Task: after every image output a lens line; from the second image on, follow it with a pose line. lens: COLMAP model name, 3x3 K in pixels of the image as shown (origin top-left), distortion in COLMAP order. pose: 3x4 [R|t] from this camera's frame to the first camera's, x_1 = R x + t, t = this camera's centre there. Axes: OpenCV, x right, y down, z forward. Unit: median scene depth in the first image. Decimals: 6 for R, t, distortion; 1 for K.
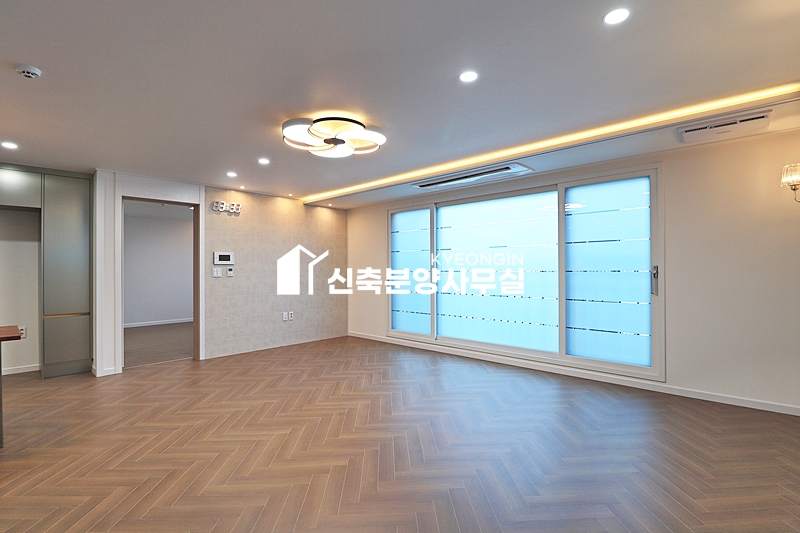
lens RADIAL K [[381.2, 0, 394.0], [0, 381.2, 266.8], [0, 0, 1]] dist [-0.004500, -0.008665]
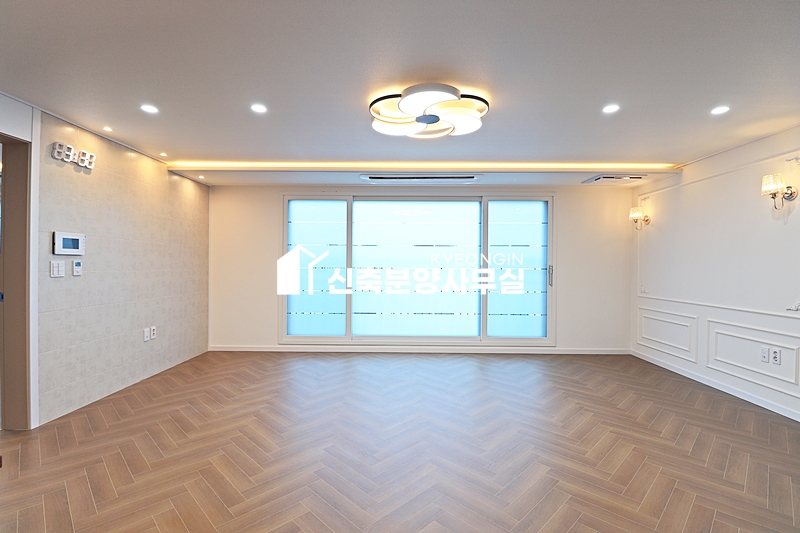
lens RADIAL K [[381.2, 0, 402.3], [0, 381.2, 261.5], [0, 0, 1]] dist [-0.004500, -0.008665]
pose [[0.726934, 0.014209, 0.686560, -0.466785], [-0.014631, 0.999879, -0.005202, -0.000447], [-0.686551, -0.006263, 0.727055, 0.234719]]
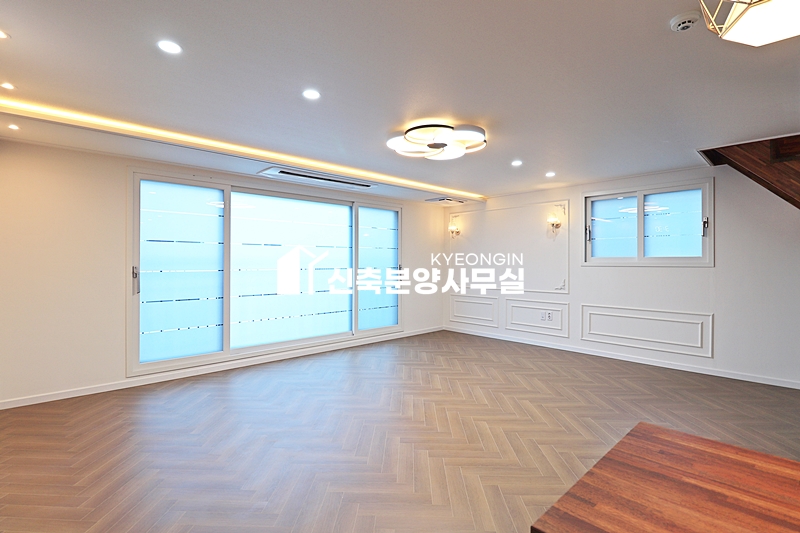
lens RADIAL K [[381.2, 0, 407.5], [0, 381.2, 265.9], [0, 0, 1]] dist [-0.004500, -0.008665]
pose [[0.039924, -0.003746, 0.999196, -0.704950], [-0.006986, 0.999967, 0.004028, -0.003093], [-0.999178, -0.007141, 0.039897, 0.612052]]
